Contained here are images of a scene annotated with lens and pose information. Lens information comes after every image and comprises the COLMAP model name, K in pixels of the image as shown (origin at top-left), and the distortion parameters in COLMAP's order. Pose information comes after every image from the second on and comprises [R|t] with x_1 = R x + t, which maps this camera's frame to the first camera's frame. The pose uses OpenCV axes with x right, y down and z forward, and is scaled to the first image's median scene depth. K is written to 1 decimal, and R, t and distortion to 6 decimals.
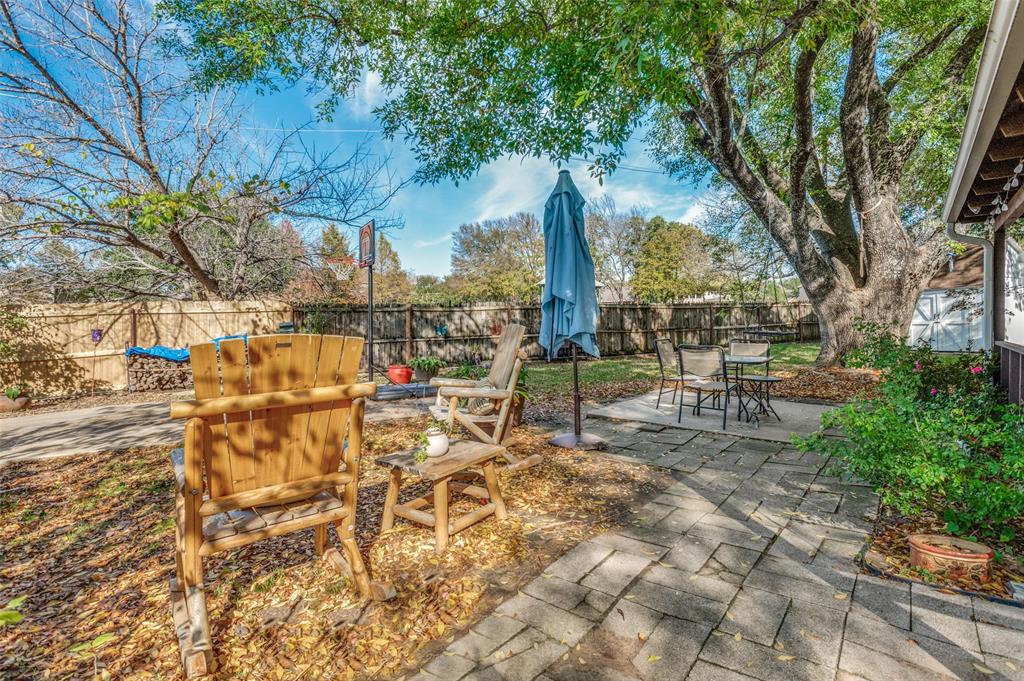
lens RADIAL K [[496.7, 0, 516.0], [0, 496.7, 316.5], [0, 0, 1]] dist [-0.001540, -0.000375]
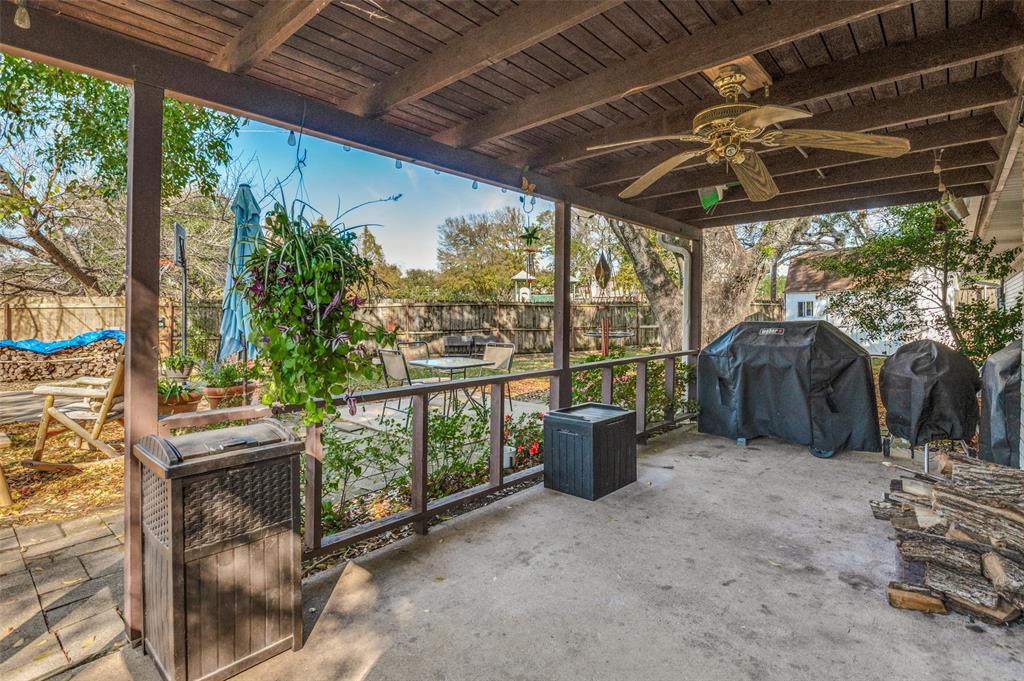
lens RADIAL K [[505.0, 0, 502.8], [0, 505.0, 309.8], [0, 0, 1]] dist [-0.000205, 0.000041]
pose [[0.998950, 0.011133, -0.044449, 0.297049], [-0.011176, 0.999937, -0.000706, -0.011859], [0.044438, 0.001202, 0.999011, -0.025438]]
